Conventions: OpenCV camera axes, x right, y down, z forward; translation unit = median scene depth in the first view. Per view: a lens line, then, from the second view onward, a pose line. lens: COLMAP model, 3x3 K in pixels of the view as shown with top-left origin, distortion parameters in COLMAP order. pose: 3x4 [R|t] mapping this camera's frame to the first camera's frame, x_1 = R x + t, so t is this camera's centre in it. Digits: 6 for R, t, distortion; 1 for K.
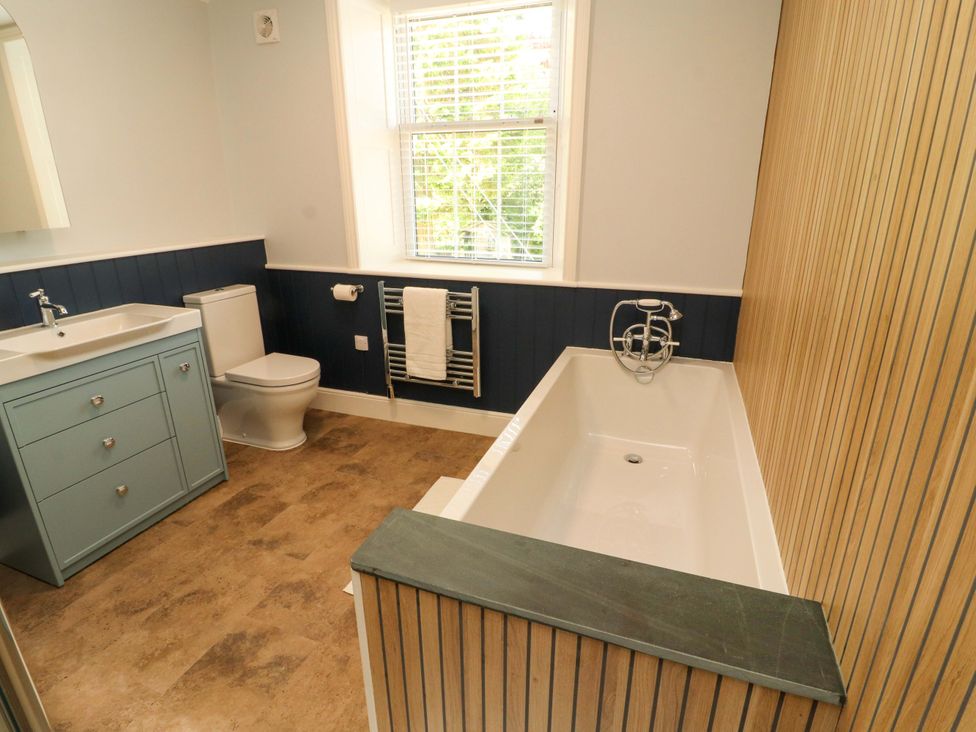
lens RADIAL K [[515.6, 0, 495.5], [0, 515.6, 368.7], [0, 0, 1]] dist [0.001028, -0.011302]
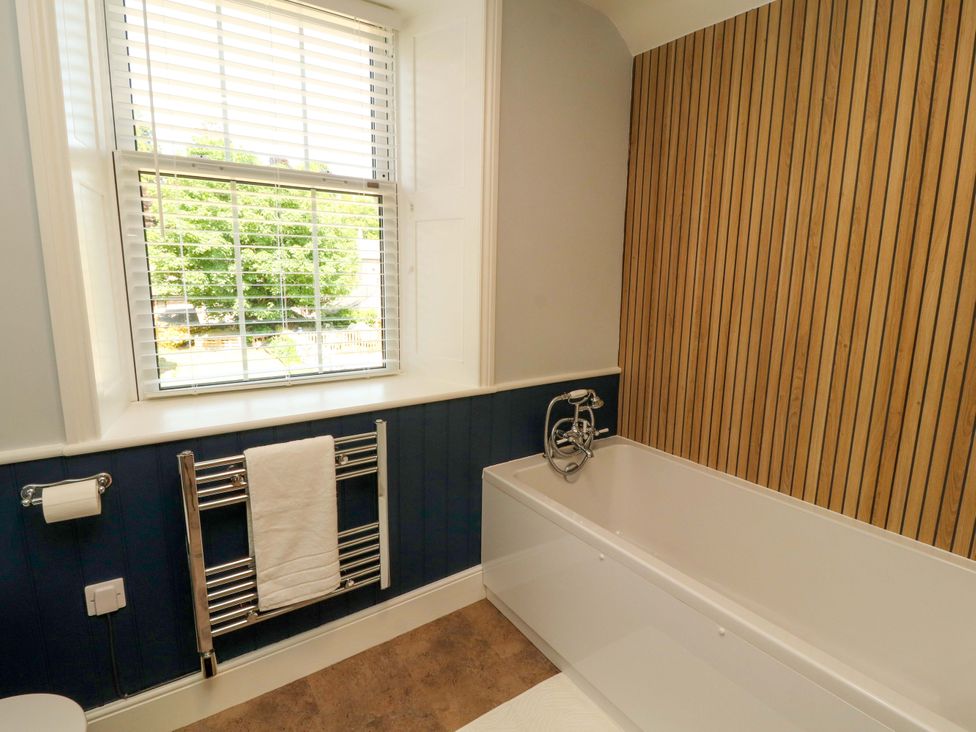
lens RADIAL K [[515.6, 0, 494.7], [0, 515.6, 364.9], [0, 0, 1]] dist [0.001028, -0.011302]
pose [[0.579475, -0.135939, 0.803573, -0.452470], [0.253984, 0.967011, -0.019565, -0.172515], [-0.774404, 0.215432, 0.594885, 0.483928]]
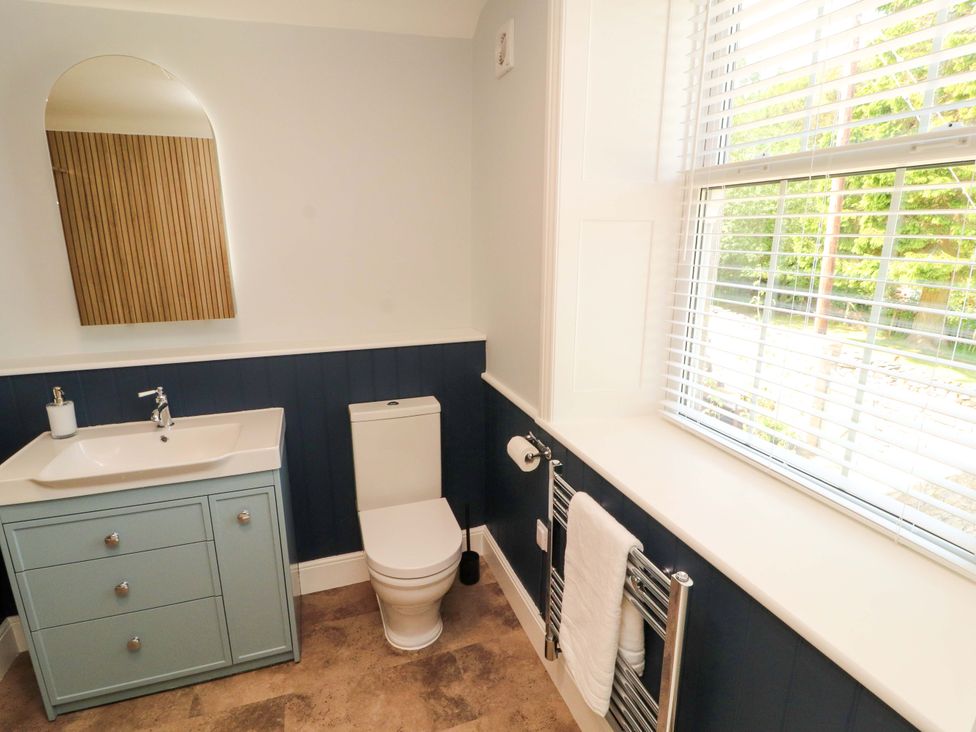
lens RADIAL K [[515.6, 0, 485.7], [0, 515.6, 365.1], [0, 0, 1]] dist [0.001028, -0.011302]
pose [[0.637111, 0.192715, -0.746291, 0.118504], [-0.258498, 0.965587, 0.028663, -0.274005], [0.726133, 0.174653, 0.665002, 0.595981]]
